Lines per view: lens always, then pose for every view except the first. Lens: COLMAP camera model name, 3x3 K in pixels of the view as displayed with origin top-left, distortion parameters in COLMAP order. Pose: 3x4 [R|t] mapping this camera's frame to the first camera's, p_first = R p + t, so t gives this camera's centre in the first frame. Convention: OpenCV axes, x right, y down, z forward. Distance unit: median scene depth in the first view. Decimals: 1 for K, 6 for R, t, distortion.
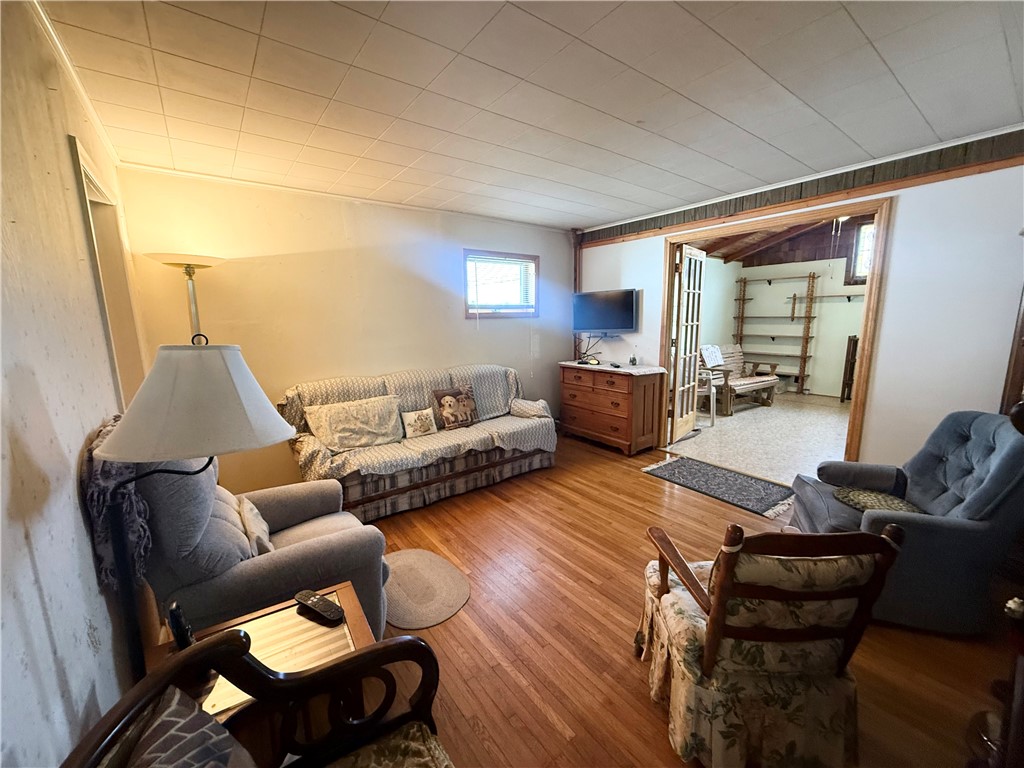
lens RADIAL K [[409.2, 0, 512.6], [0, 409.2, 385.2], [0, 0, 1]] dist [-0.000057, -0.000003]
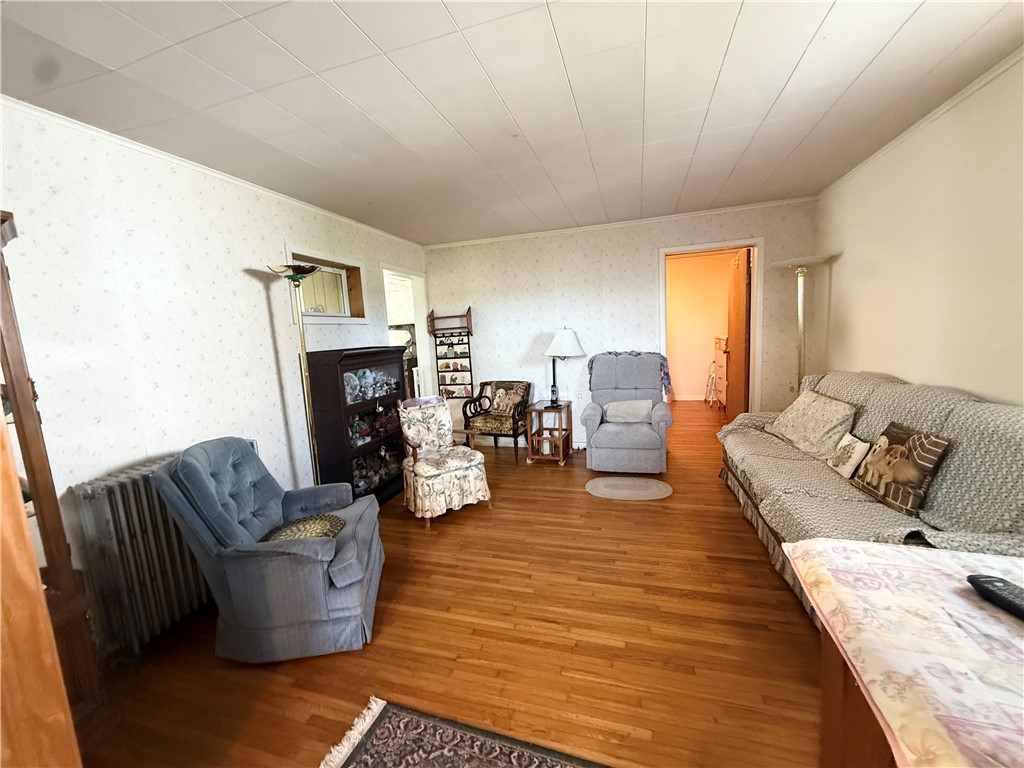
lens RADIAL K [[409.2, 0, 511.7], [0, 409.2, 384.9], [0, 0, 1]] dist [-0.000057, -0.000003]
pose [[-0.805386, 0.135382, -0.577084, 0.664484], [-0.027510, 0.963982, 0.264541, -0.203739], [0.592112, 0.228933, -0.772653, 1.286484]]
